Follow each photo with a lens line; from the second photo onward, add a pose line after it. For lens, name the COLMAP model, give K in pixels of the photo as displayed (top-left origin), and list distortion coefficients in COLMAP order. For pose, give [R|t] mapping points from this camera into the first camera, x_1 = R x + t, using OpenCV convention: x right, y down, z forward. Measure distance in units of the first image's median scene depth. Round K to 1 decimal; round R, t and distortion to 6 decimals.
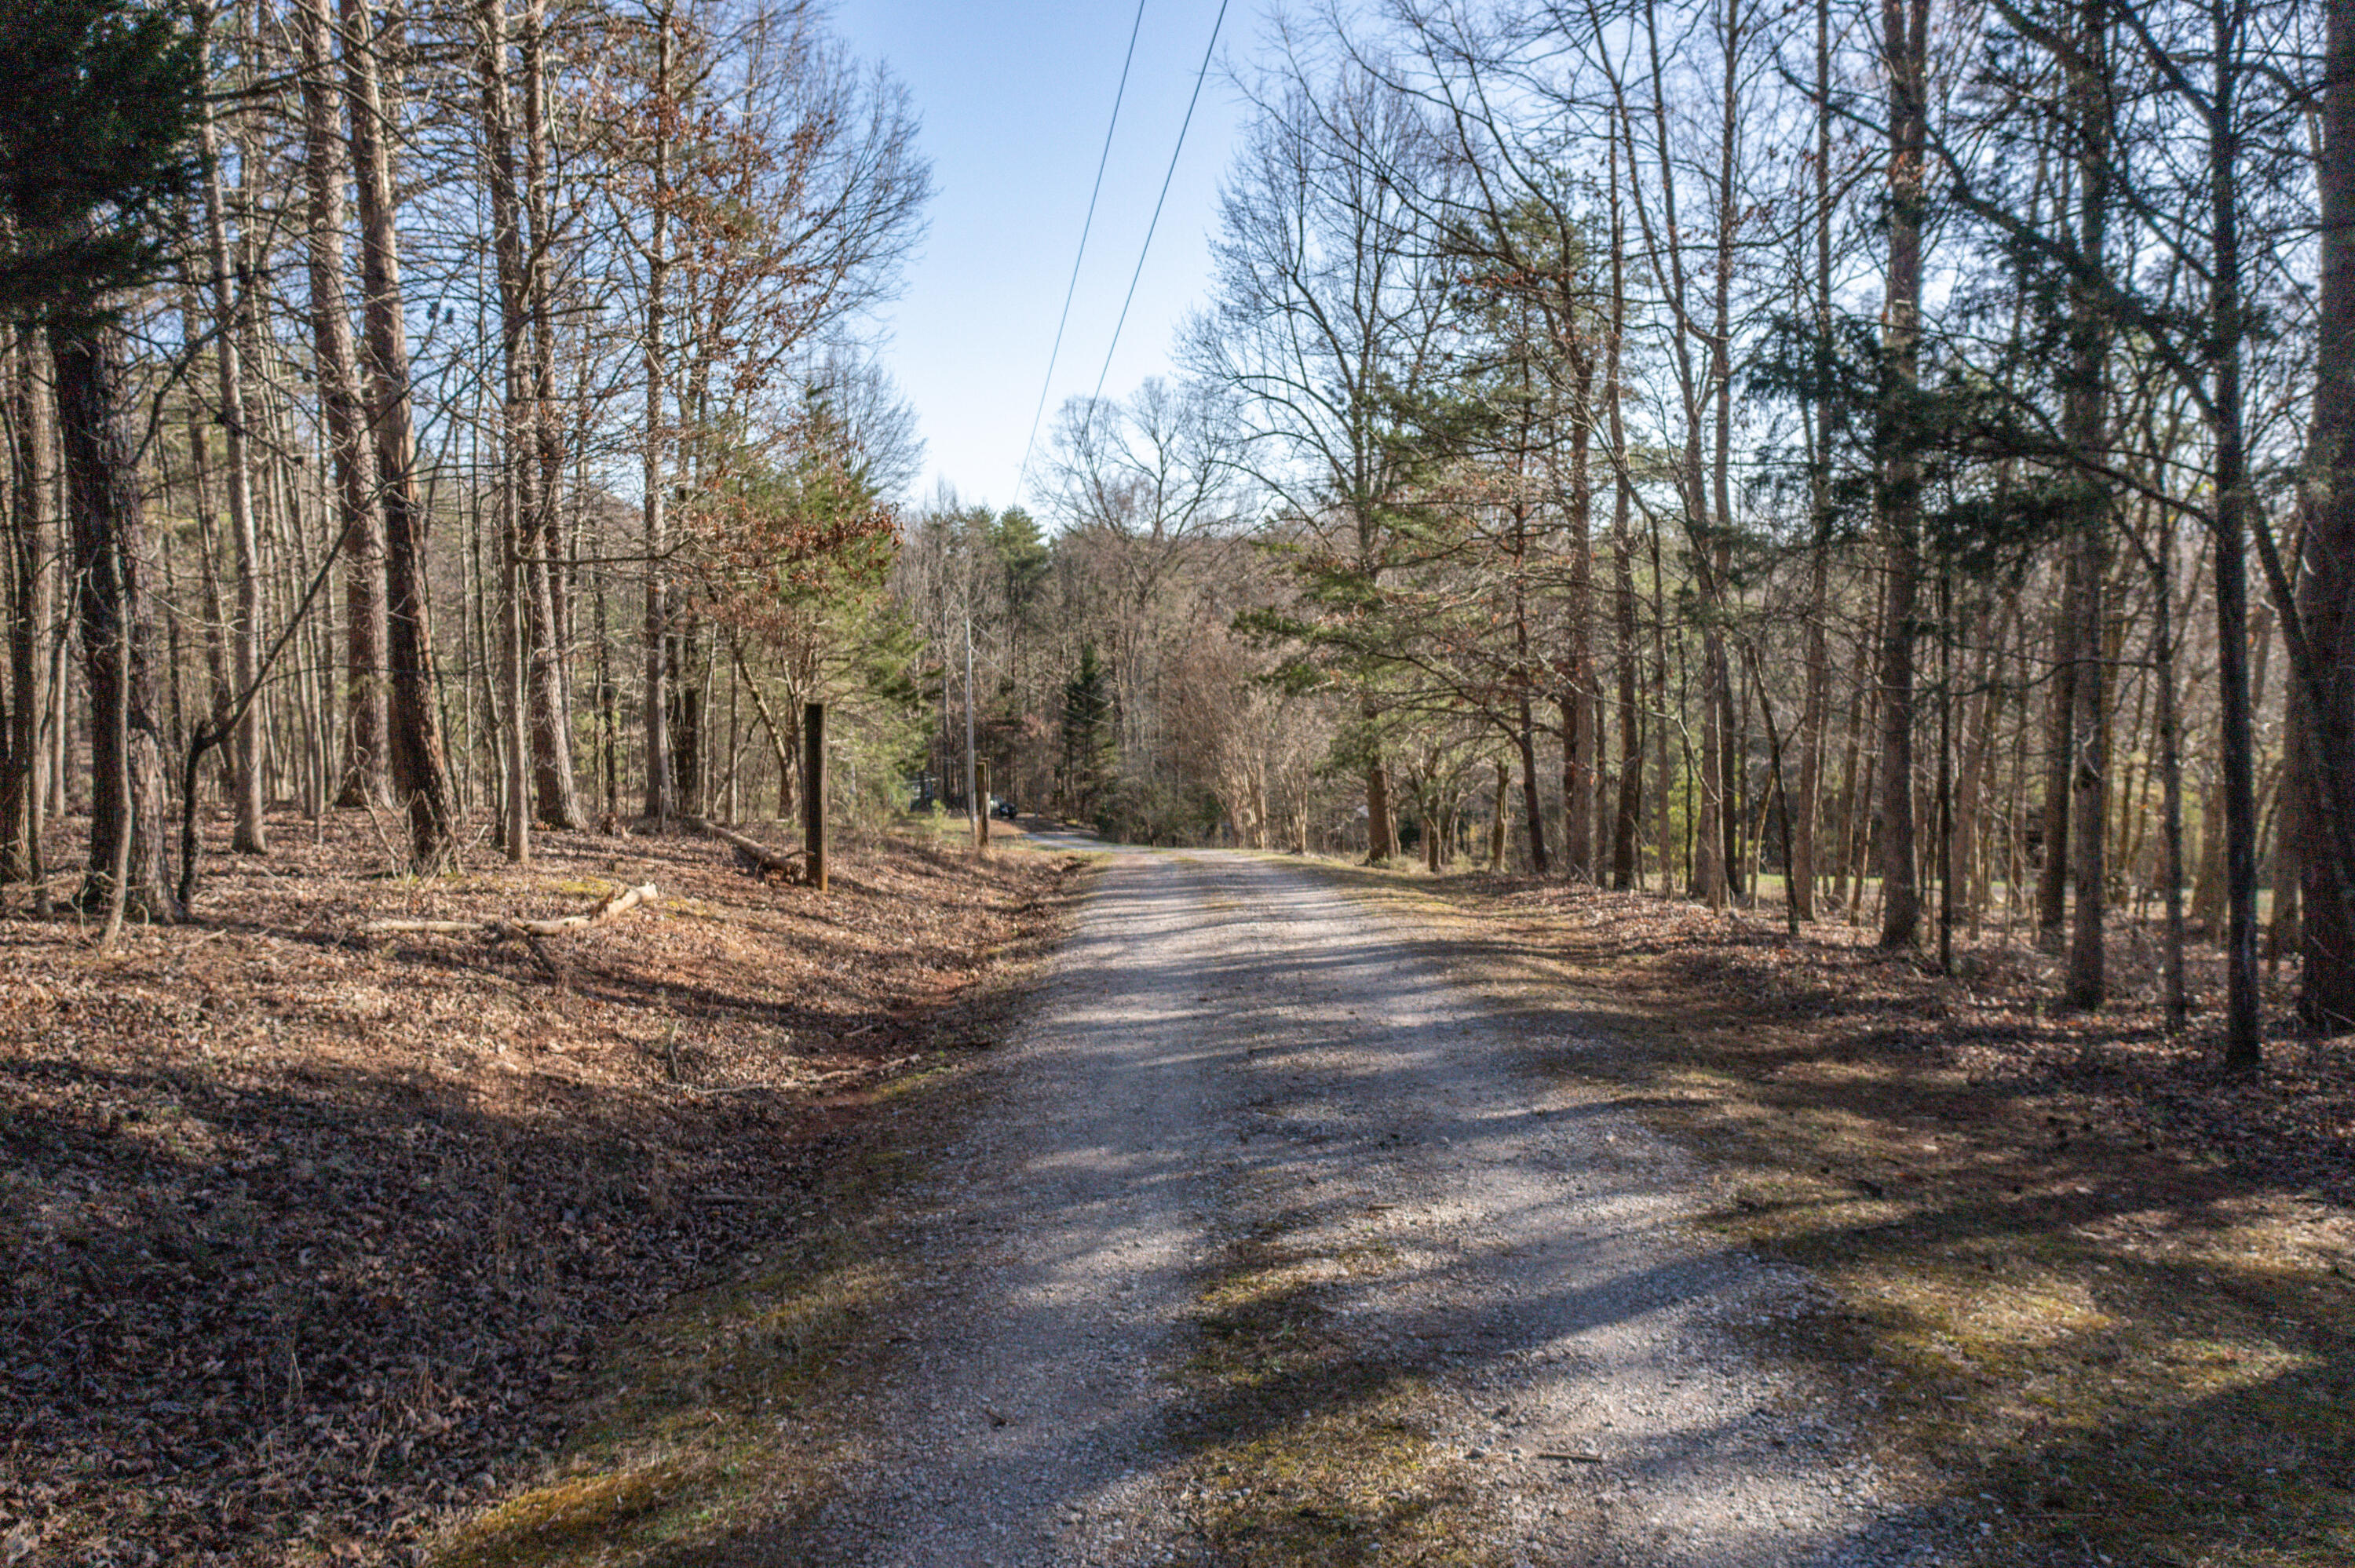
lens RADIAL K [[1871.1, 0, 1176.9], [0, 1871.1, 770.5], [0, 0, 1]] dist [-0.027382, 0.010562]
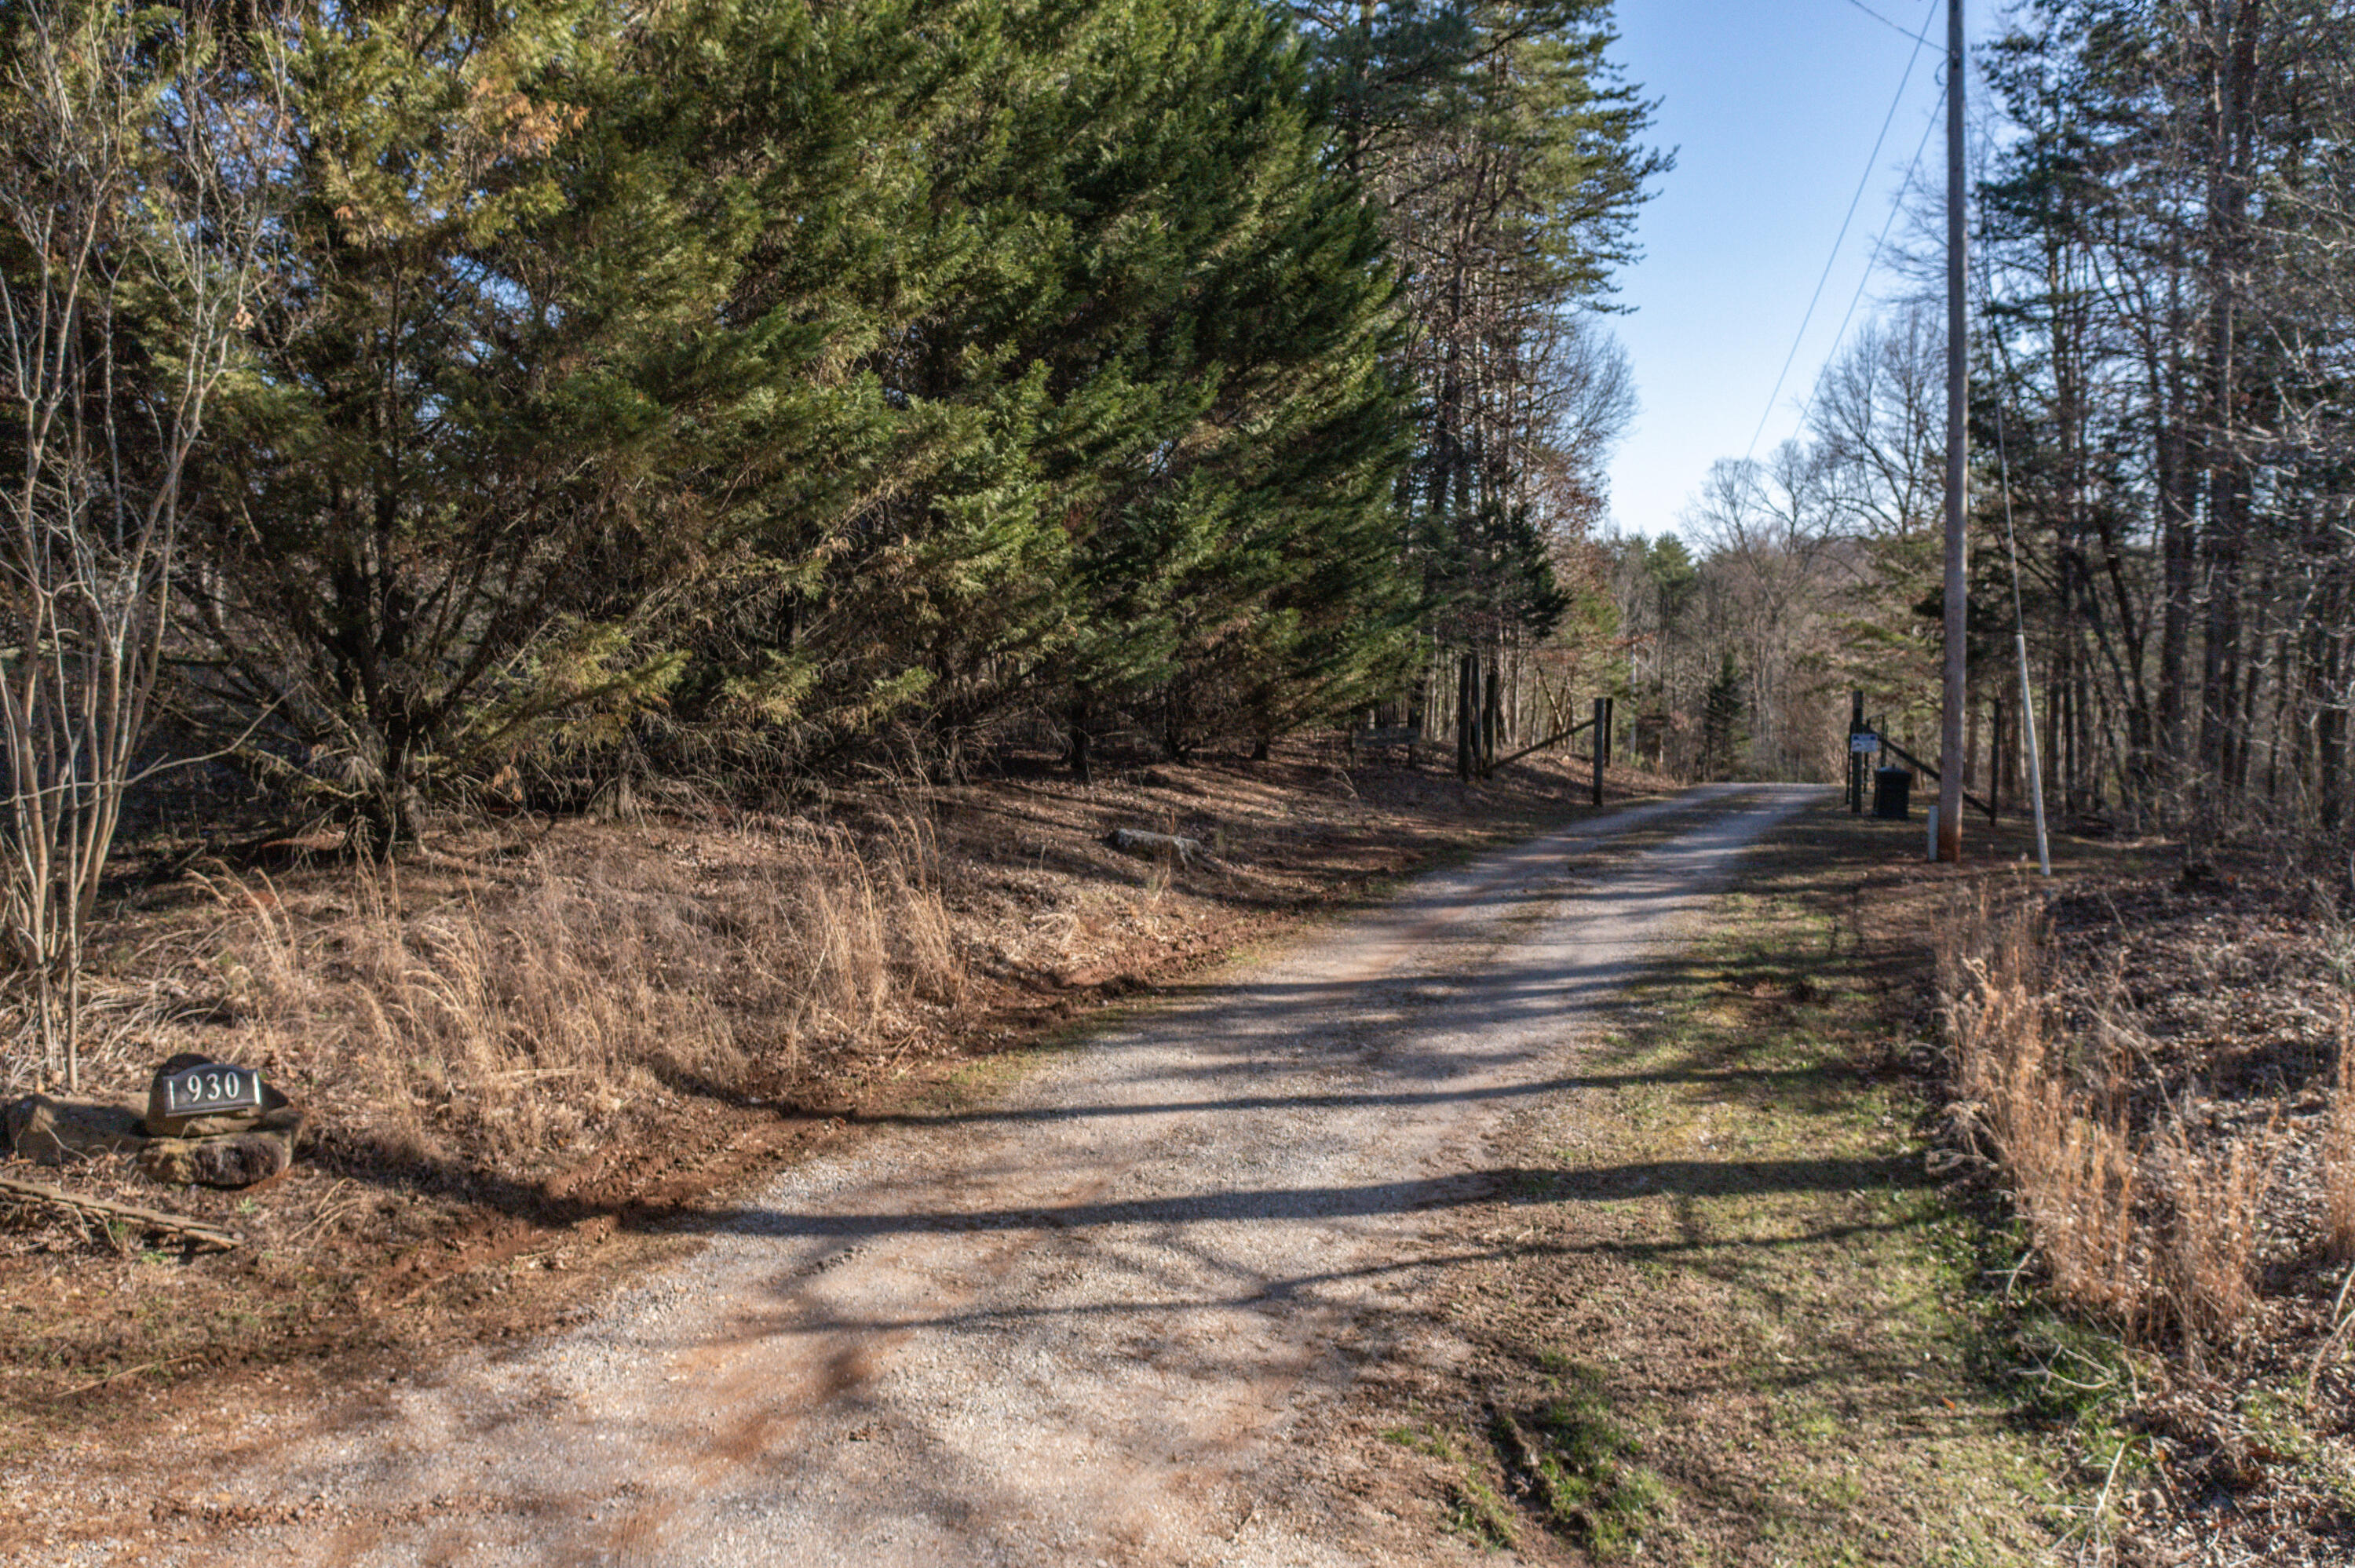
lens RADIAL K [[1871.1, 0, 1176.9], [0, 1871.1, 770.5], [0, 0, 1]] dist [-0.027382, 0.010562]
pose [[0.944189, 0.033599, -0.327687, 0.036120], [-0.032868, 0.999429, 0.007772, 0.025894], [0.327761, 0.003432, 0.944754, -0.662469]]
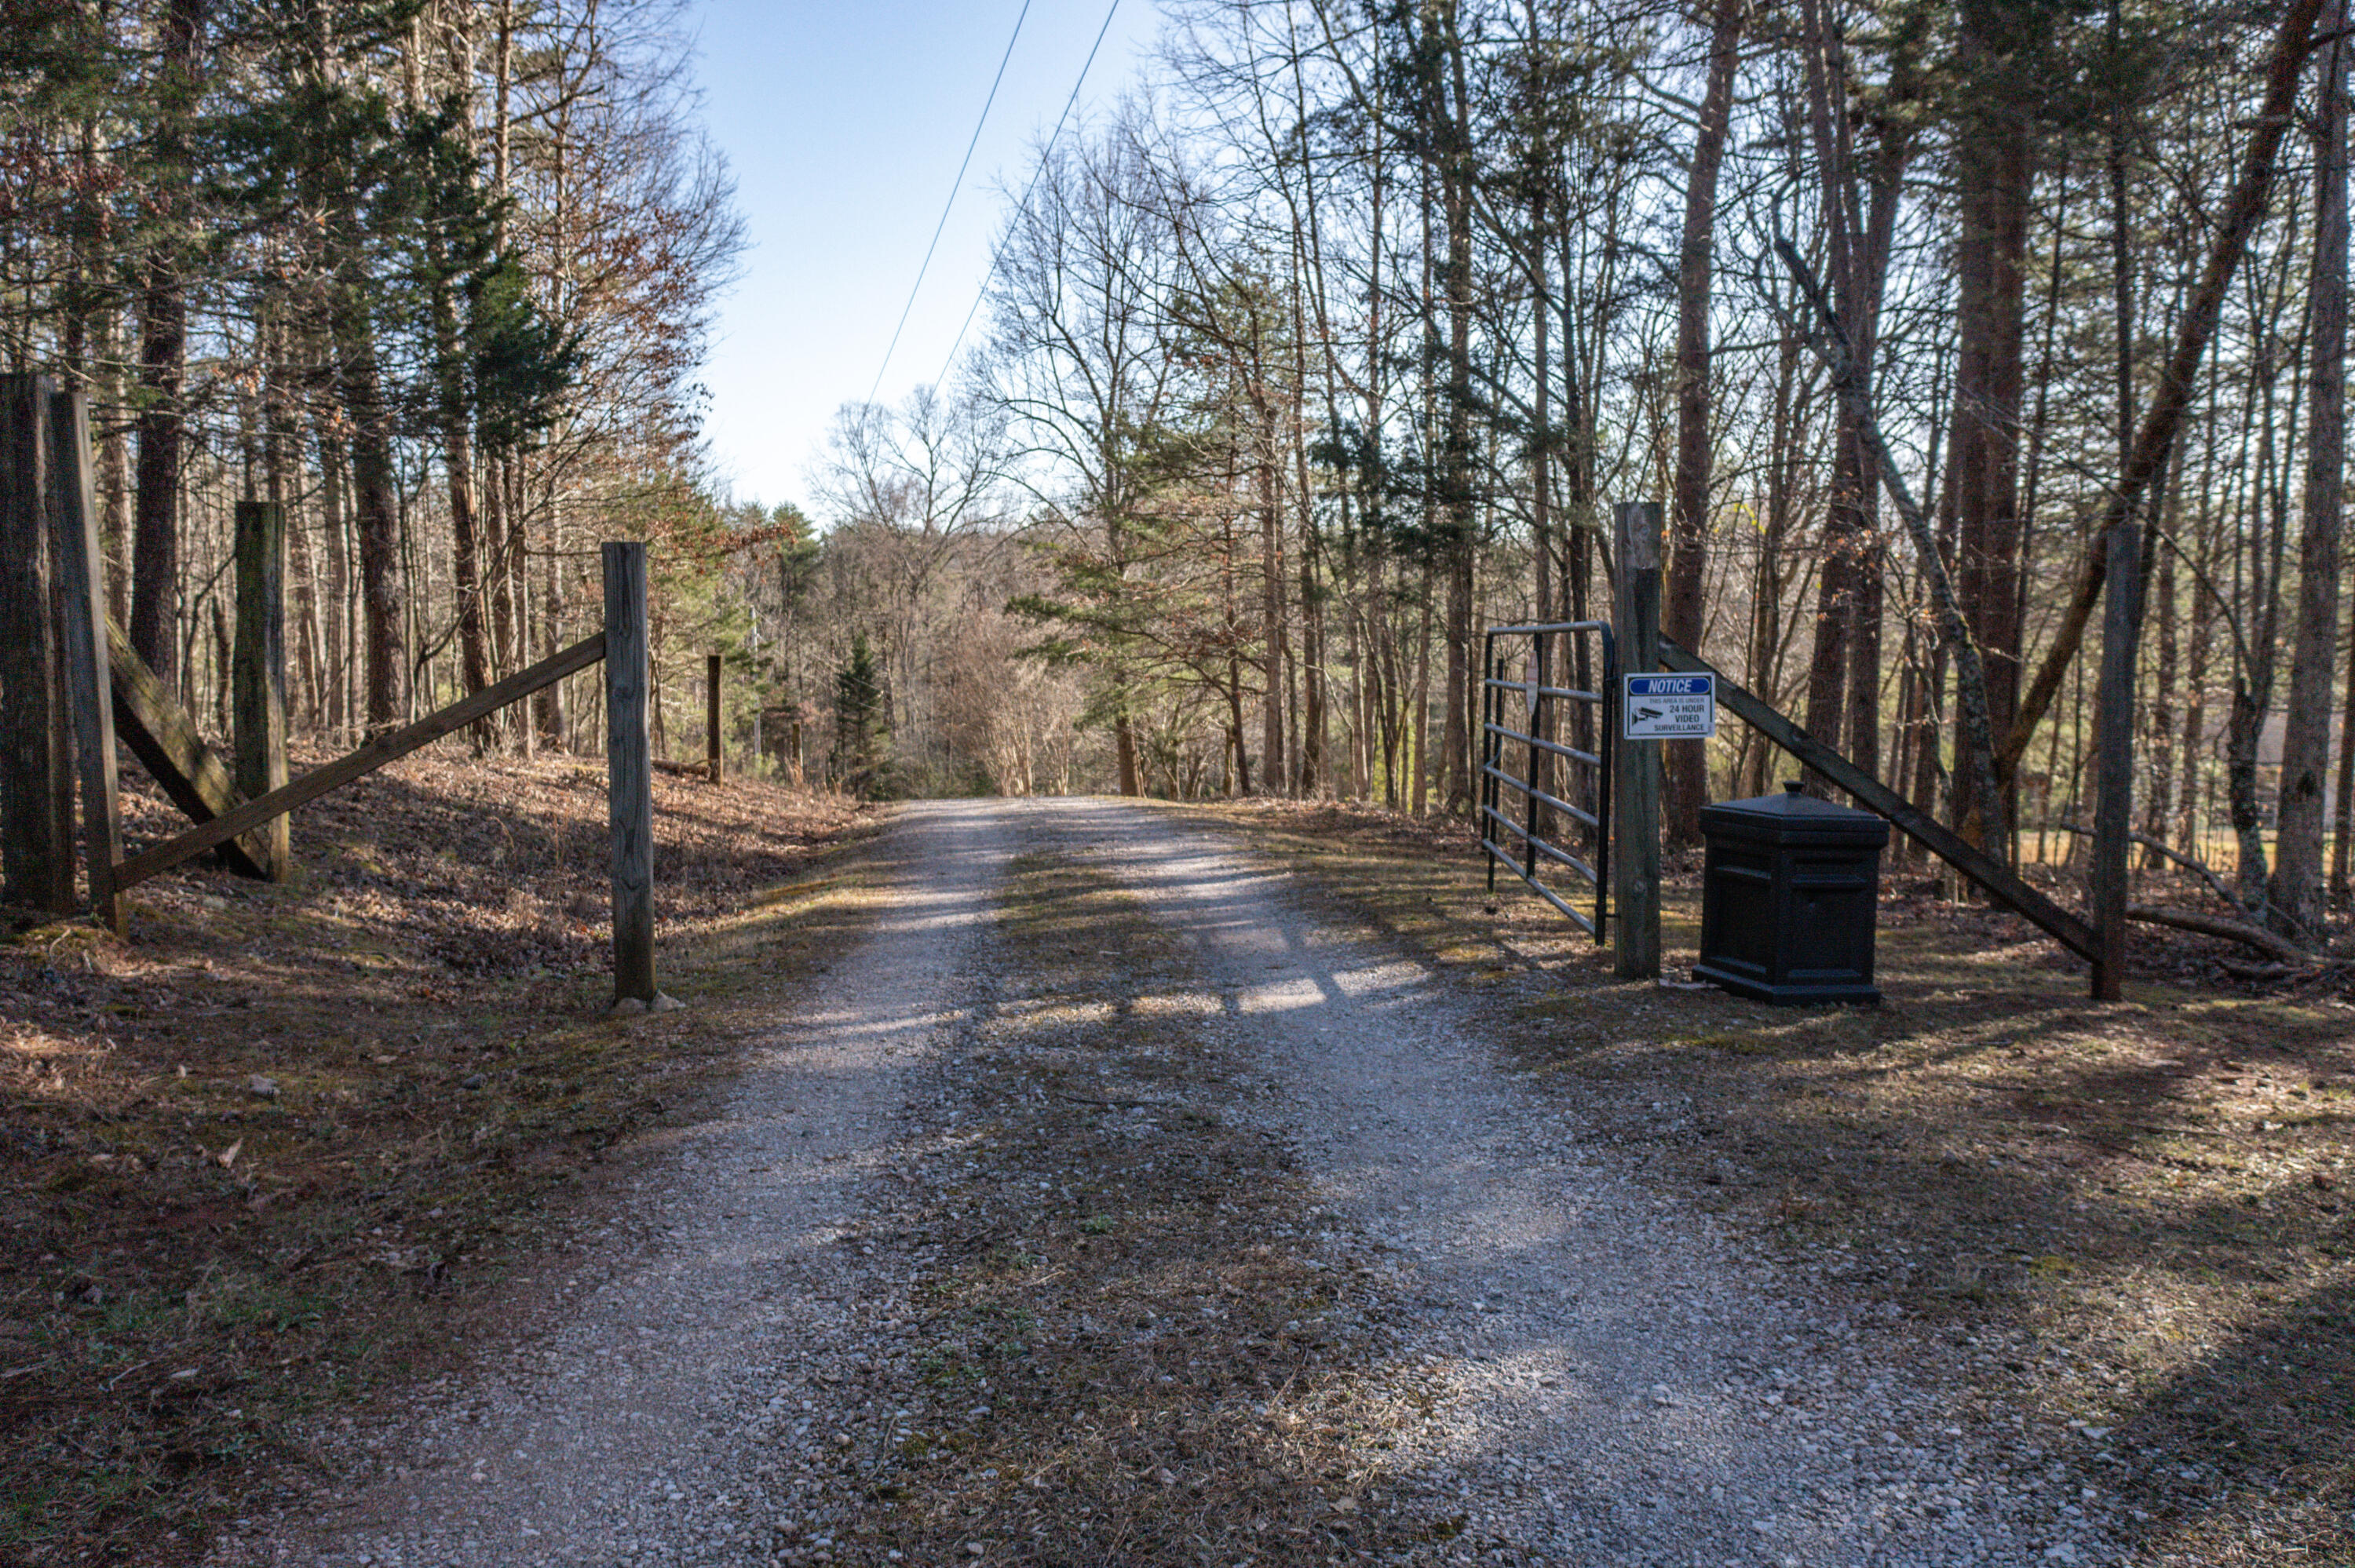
lens RADIAL K [[1871.1, 0, 1176.9], [0, 1871.1, 770.5], [0, 0, 1]] dist [-0.027382, 0.010562]
pose [[0.992068, -0.007682, 0.125467, -0.010210], [0.007382, 0.999969, 0.002851, 0.019869], [-0.125485, -0.001902, 0.992094, -0.179905]]
